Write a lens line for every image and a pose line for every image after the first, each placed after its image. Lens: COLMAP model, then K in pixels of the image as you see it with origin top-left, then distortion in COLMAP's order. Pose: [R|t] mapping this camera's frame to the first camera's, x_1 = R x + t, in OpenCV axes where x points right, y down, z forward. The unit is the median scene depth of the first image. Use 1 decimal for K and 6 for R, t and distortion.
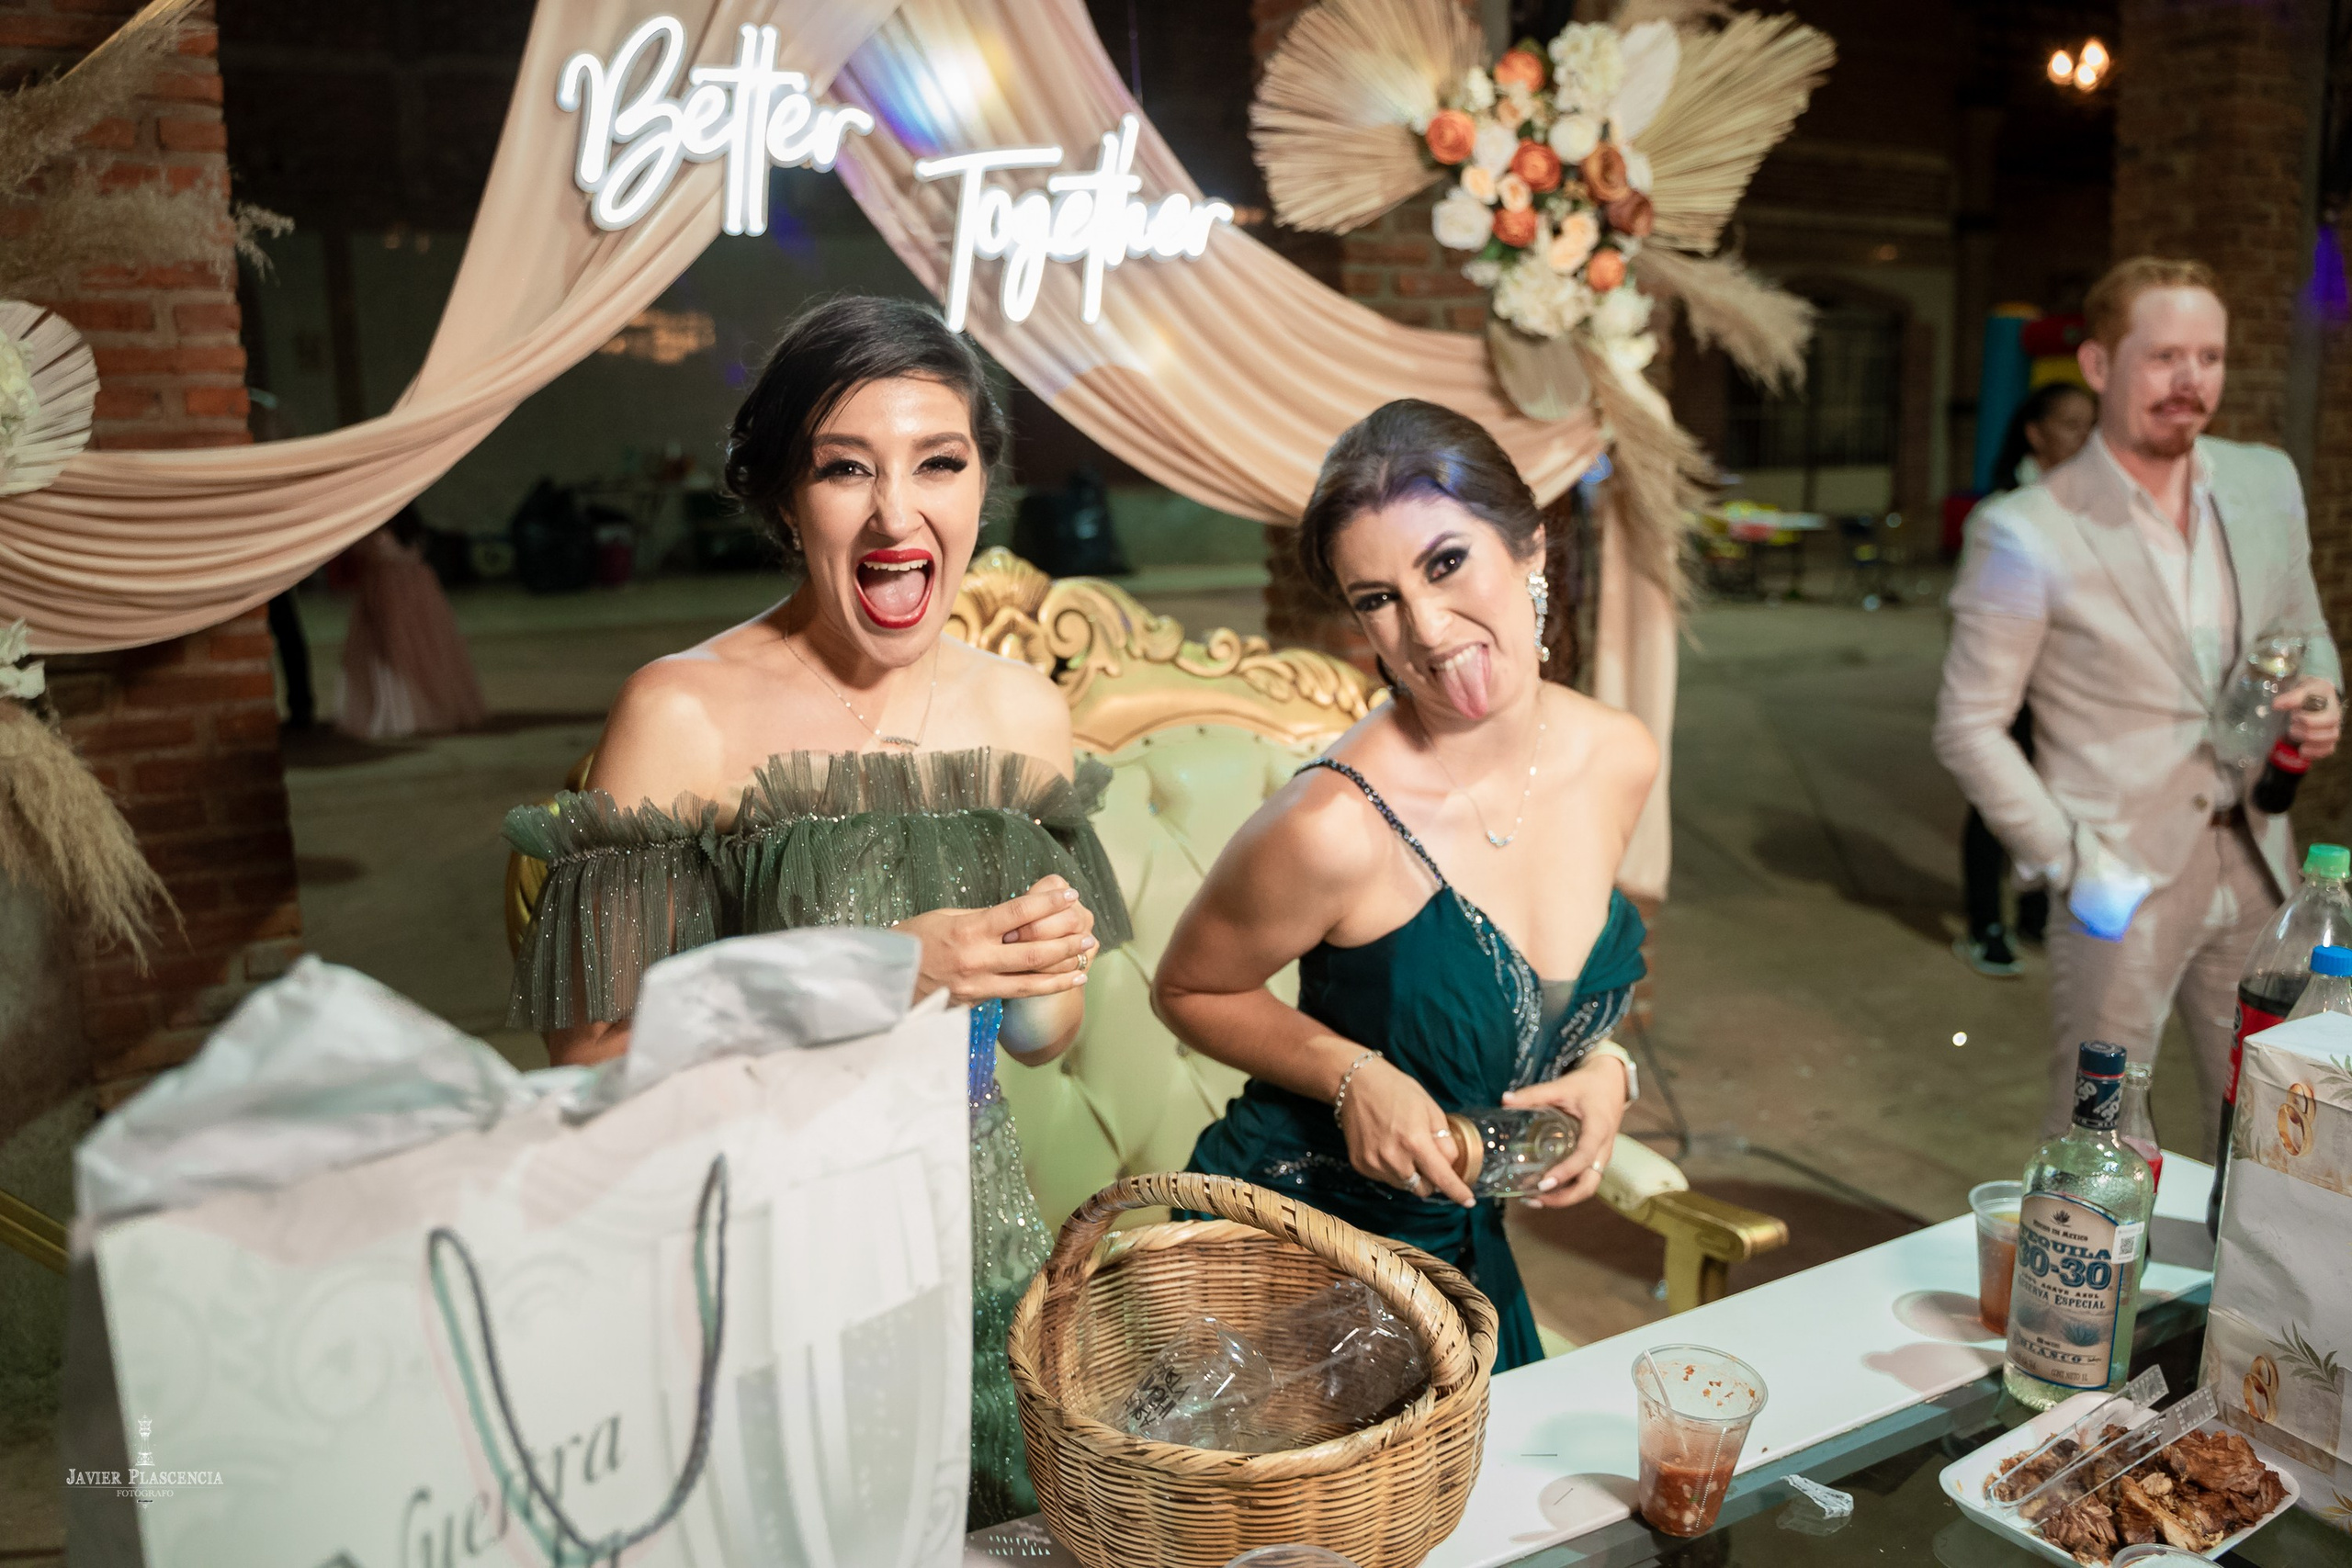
lens RADIAL K [[1905.5, 0, 1172.9], [0, 1905.5, 777.7], [0, 0, 1]] dist [-0.112952, 0.092599]
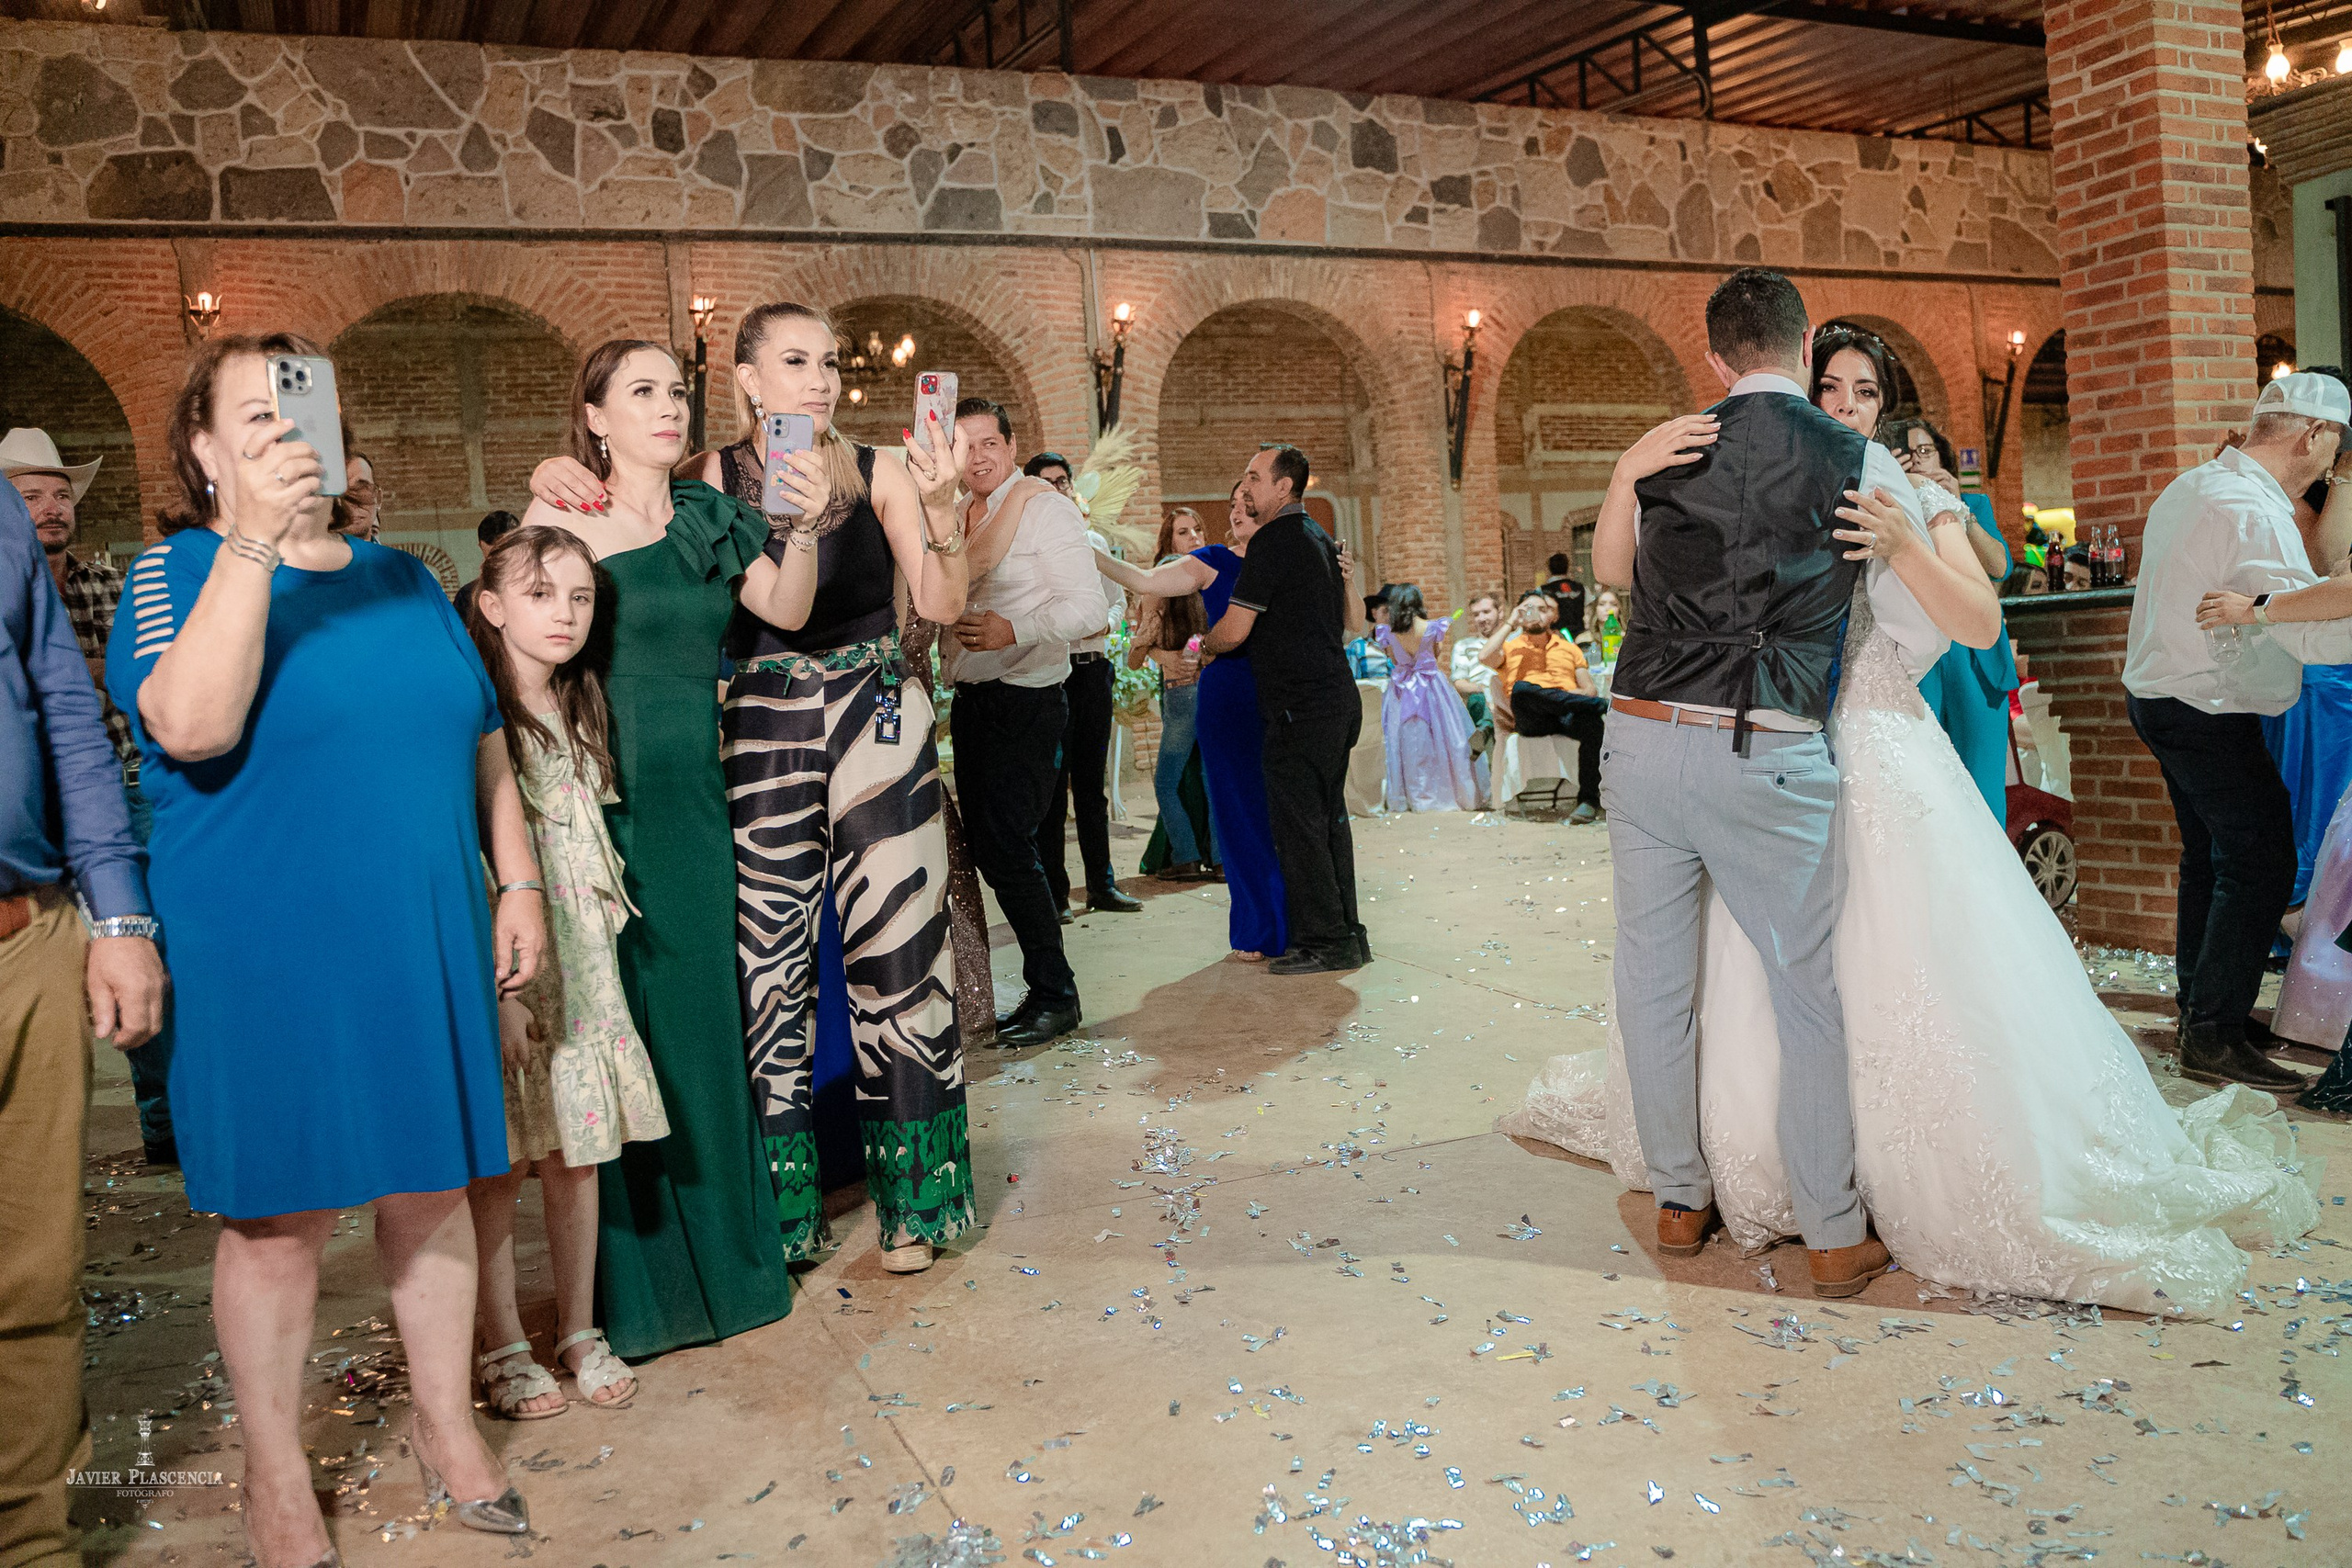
lens RADIAL K [[1905.5, 0, 1167.8], [0, 1905.5, 787.9], [0, 0, 1]] dist [-0.112952, 0.092599]
pose [[0.995254, -0.045377, -0.086087, 0.819005], [0.033688, 0.990585, -0.132686, 0.940729], [0.091298, 0.129156, 0.987412, -3.350466]]
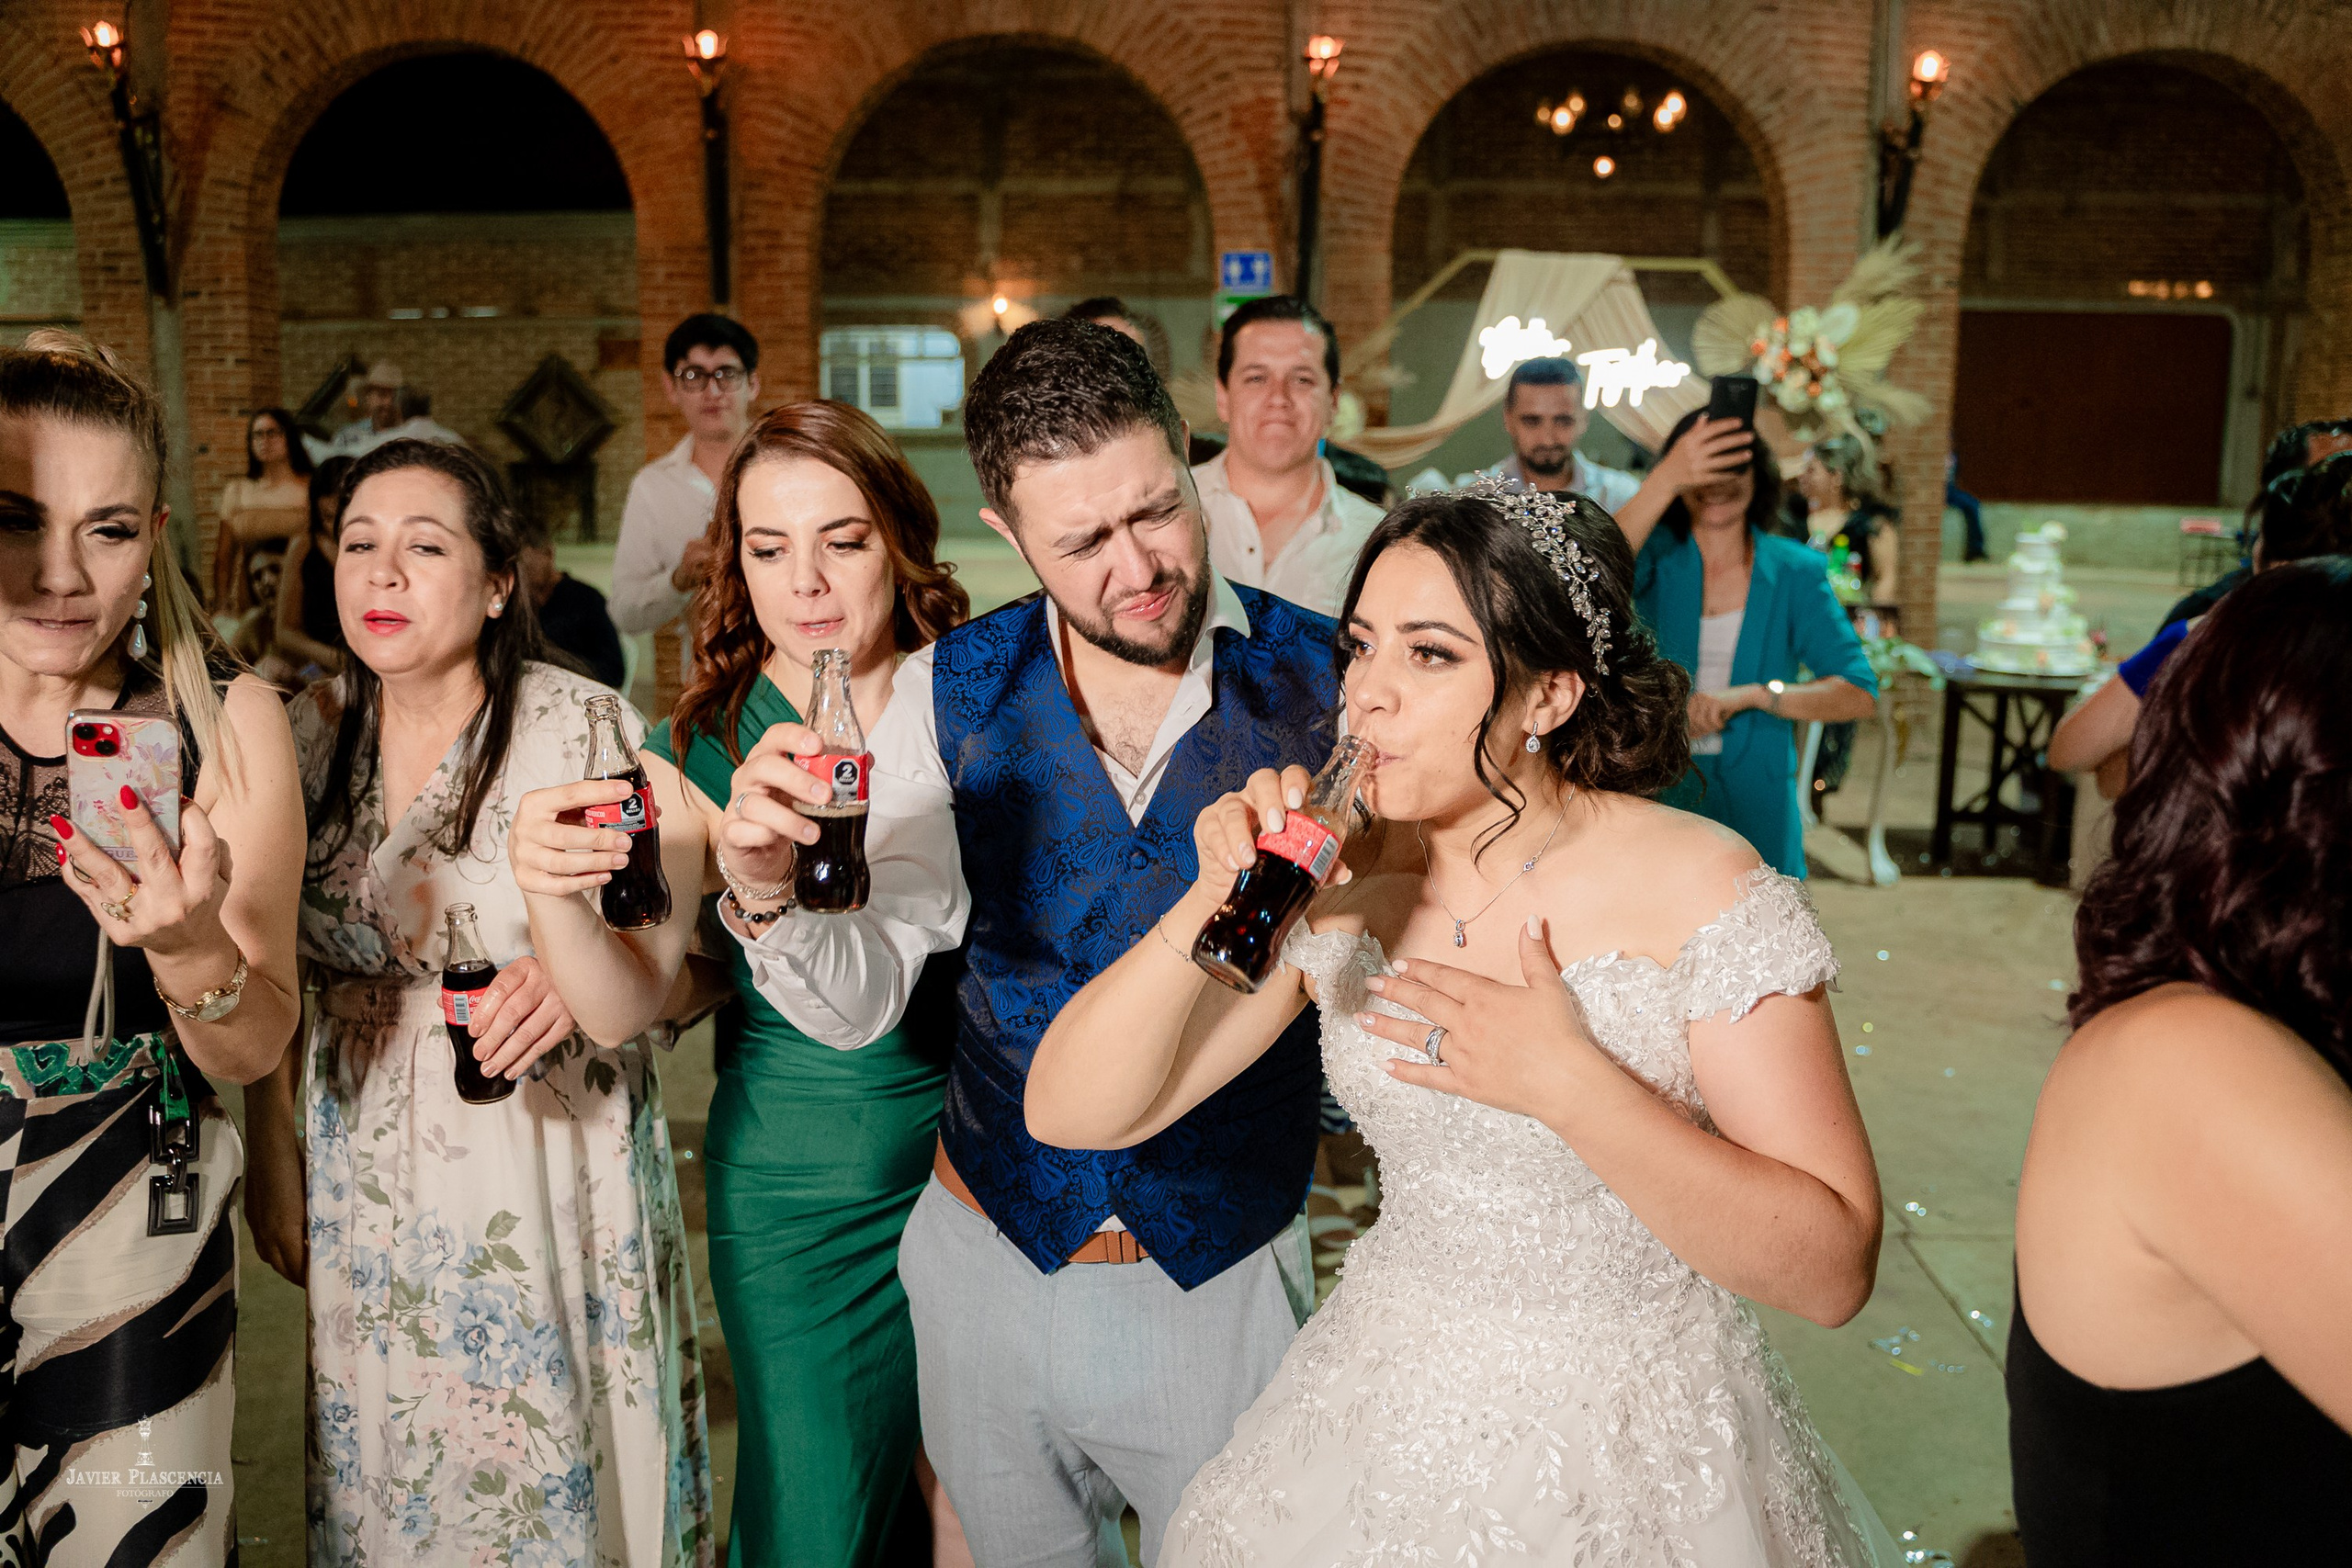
lens RADIAL K [[1905.5, 0, 1188.1], [0, 1905.5, 794.6], [0, 0, 1]] dist [-0.112952, 0.092599]
pose [[0.879421, 0.106340, -0.464016, 0.848503], [-0.114348, 0.993380, 0.010938, 0.474857], [0.462107, 0.043440, 0.885759, -2.181192]]
